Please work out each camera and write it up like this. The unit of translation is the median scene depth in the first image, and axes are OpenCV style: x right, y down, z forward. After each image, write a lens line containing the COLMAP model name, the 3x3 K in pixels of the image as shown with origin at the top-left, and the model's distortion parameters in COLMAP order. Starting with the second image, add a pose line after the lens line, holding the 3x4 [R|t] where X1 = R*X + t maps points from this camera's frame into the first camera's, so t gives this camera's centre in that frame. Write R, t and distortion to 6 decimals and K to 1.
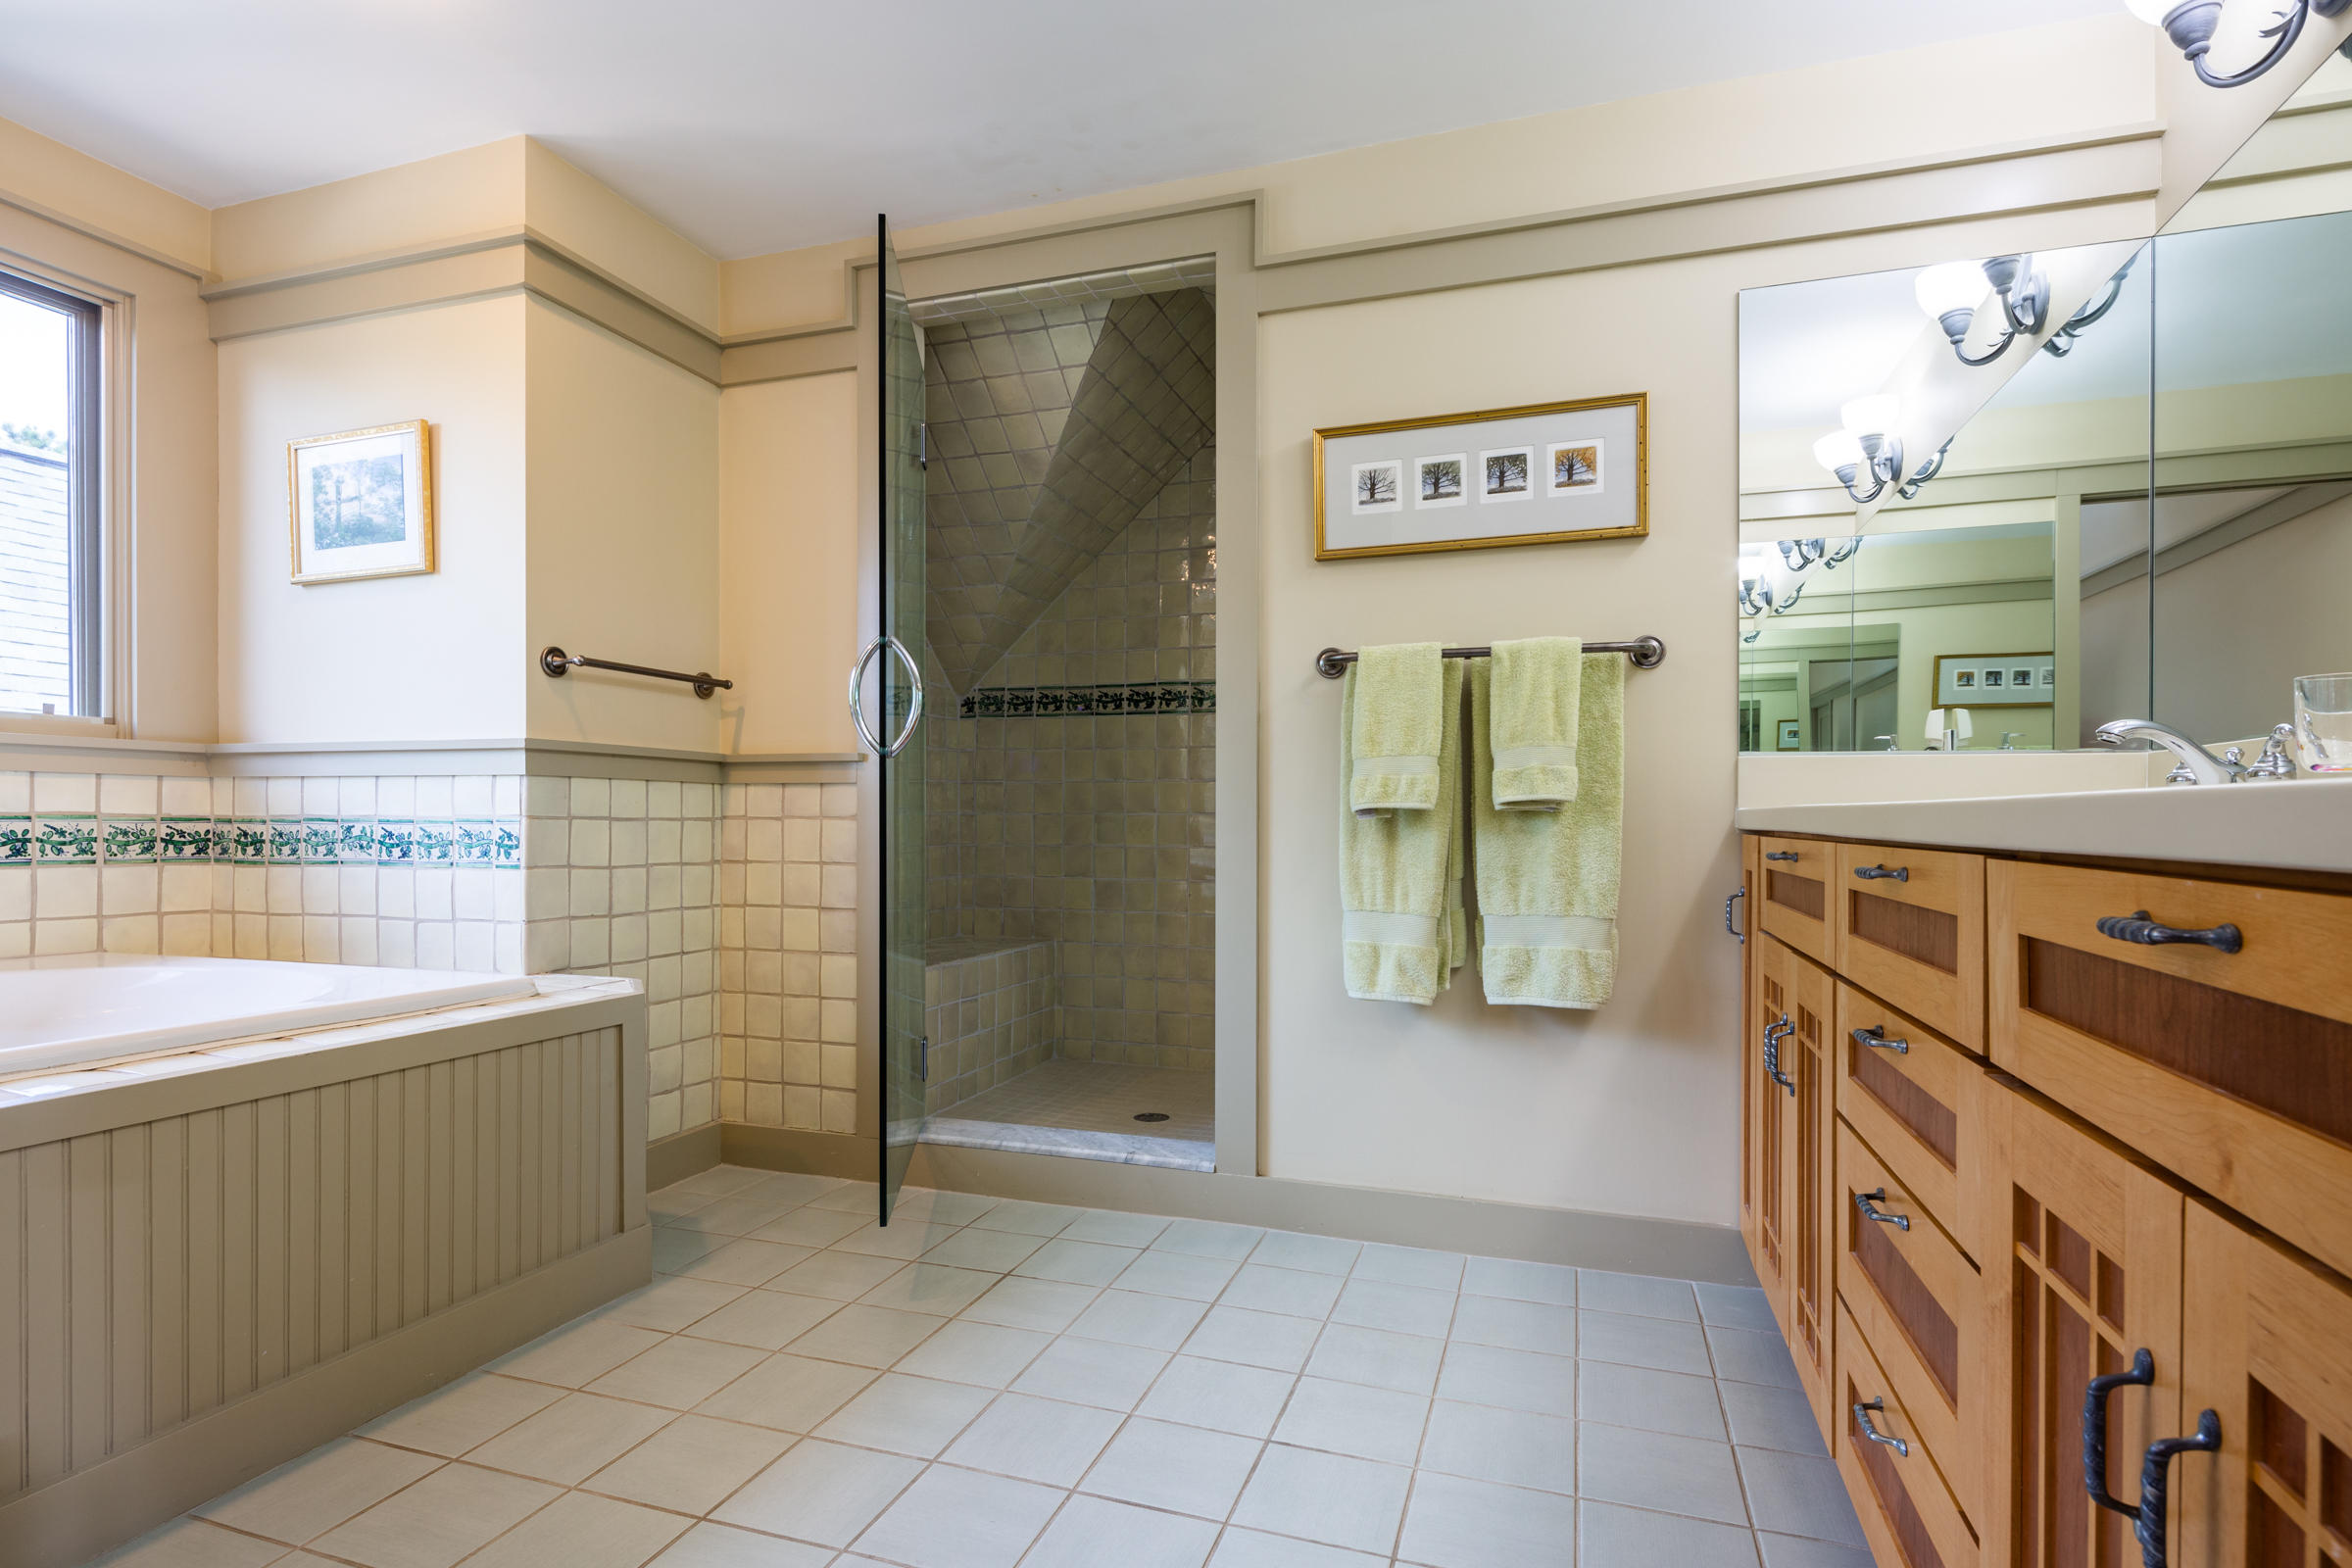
lens RADIAL K [[1131.9, 0, 1212.6], [0, 1131.9, 786.9], [0, 0, 1]] dist [0.005462, -0.005657]
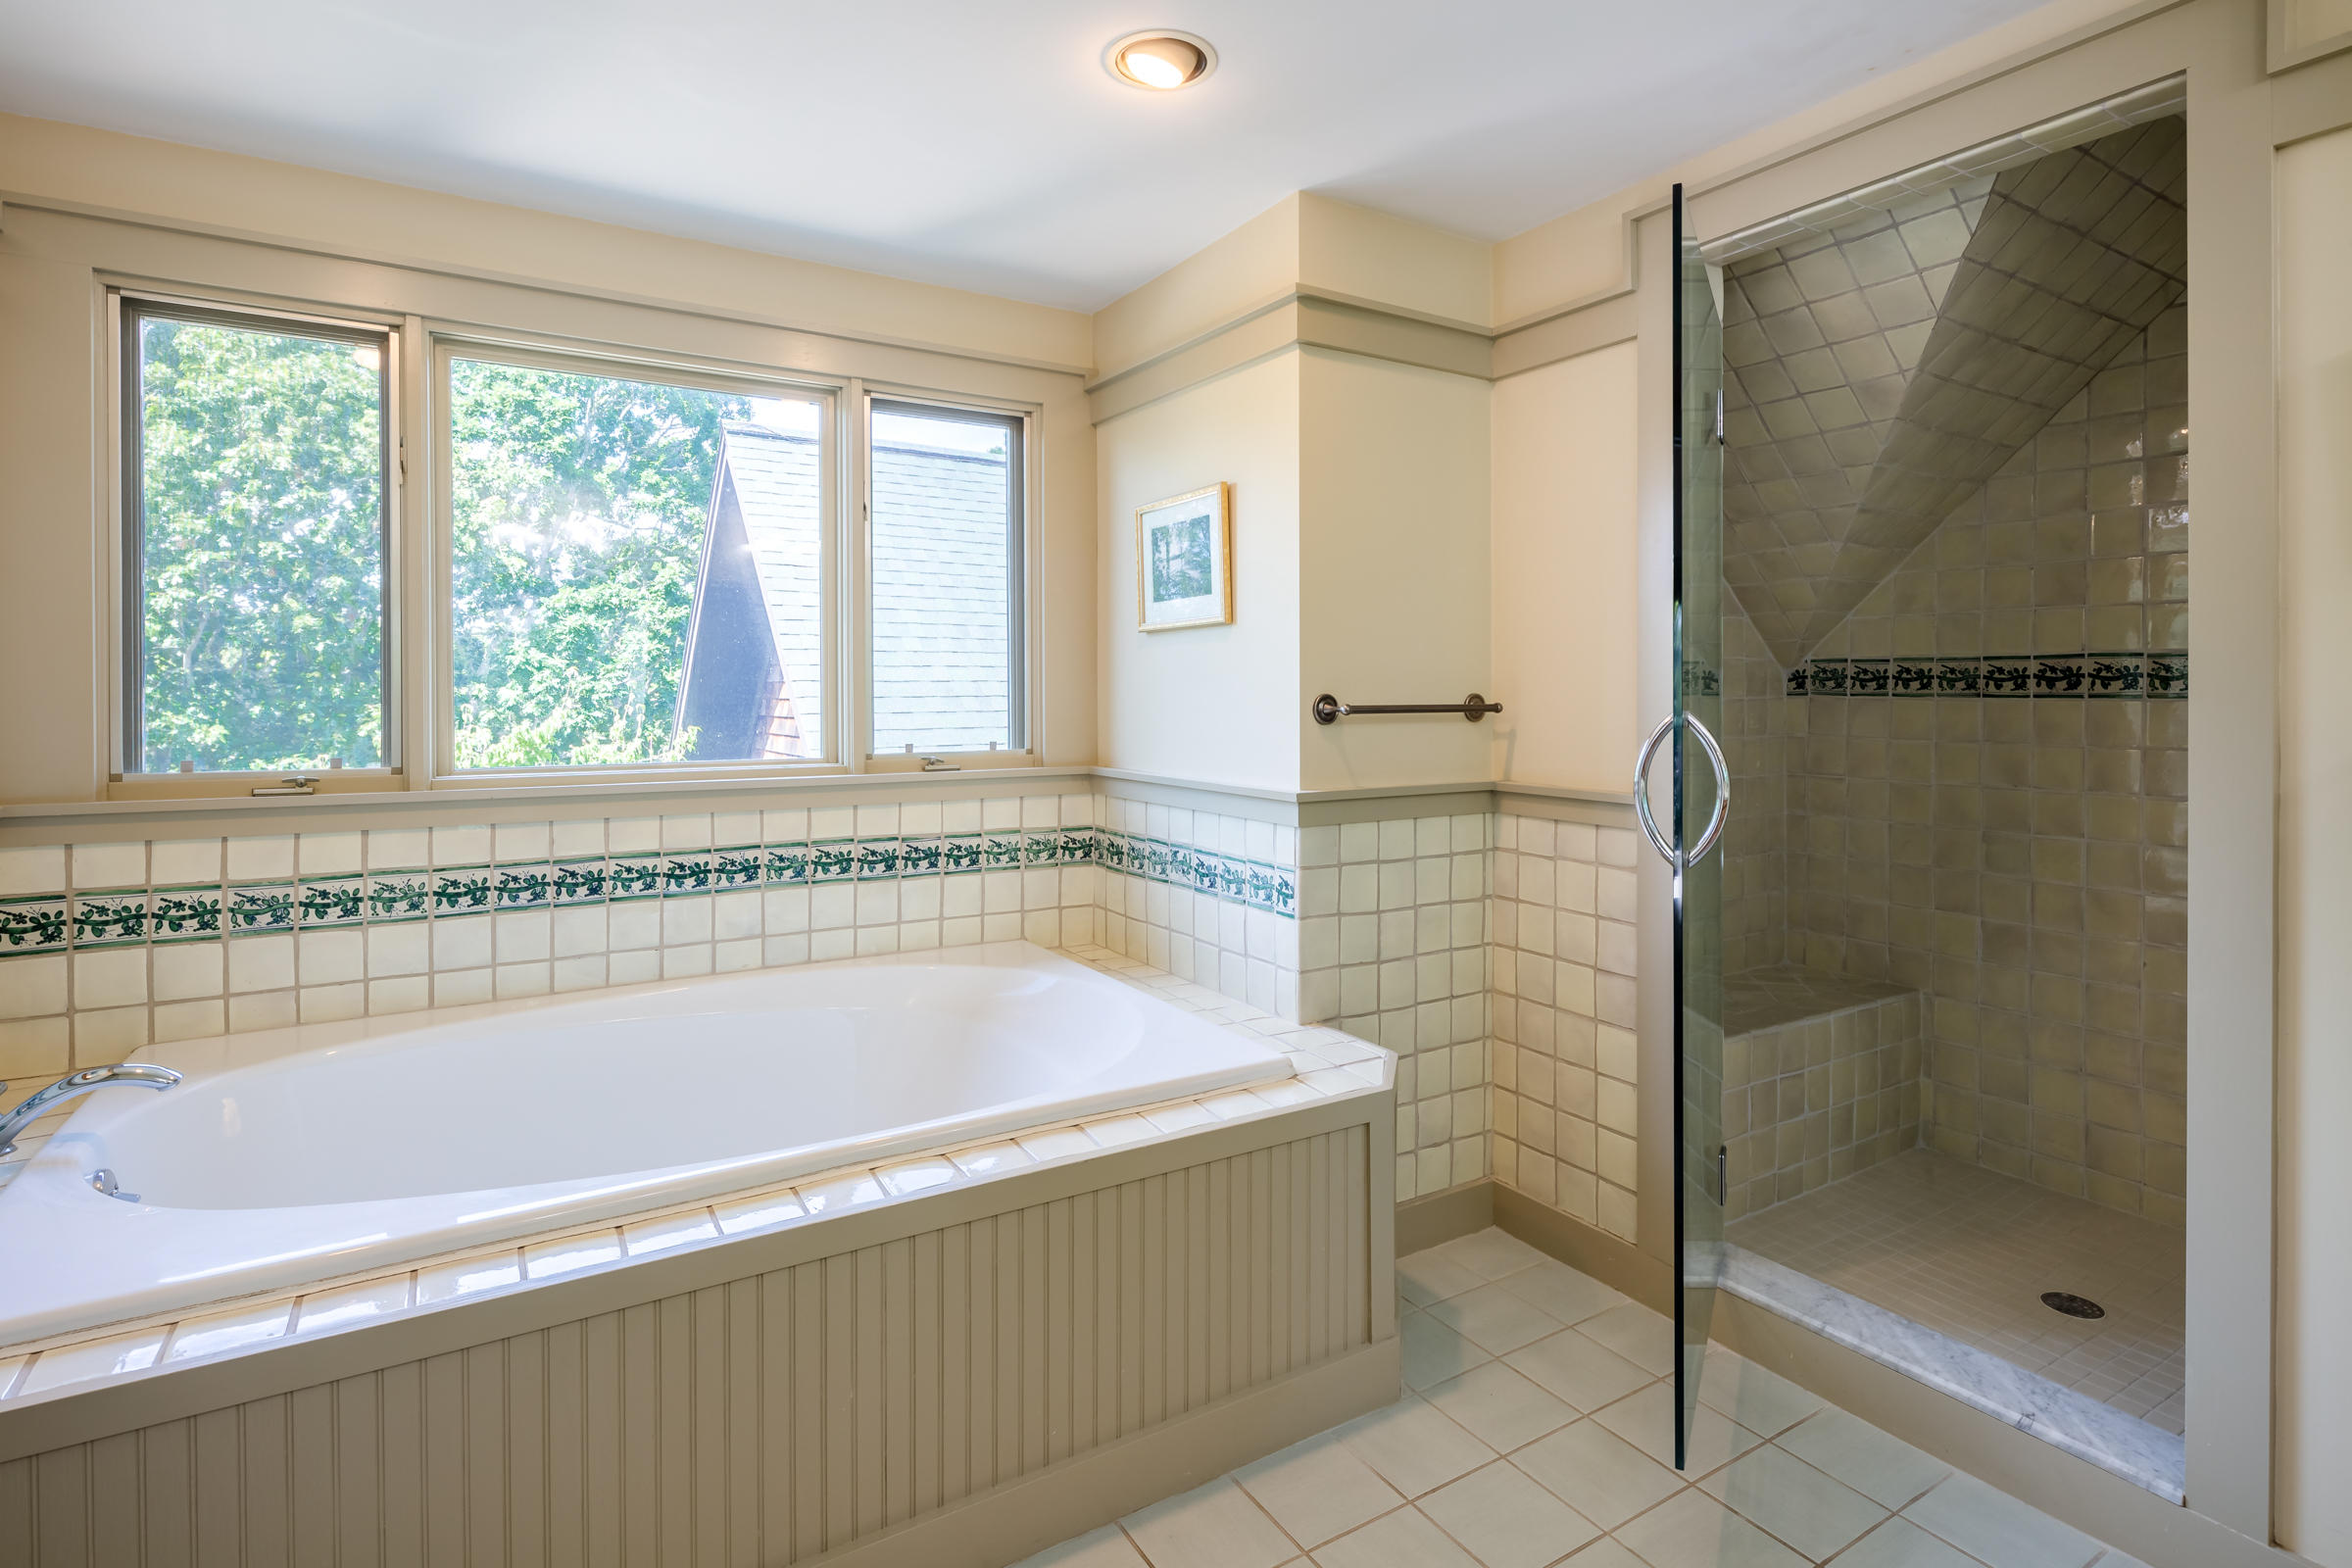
lens RADIAL K [[1196.1, 0, 1175.8], [0, 1196.1, 717.2], [0, 0, 1]] dist [0.008028, -0.008601]
pose [[0.761413, -0.000622, -0.648267, 0.005007], [0.006814, 0.999952, 0.007043, -0.094810], [0.648231, -0.009780, 0.761381, 0.090067]]
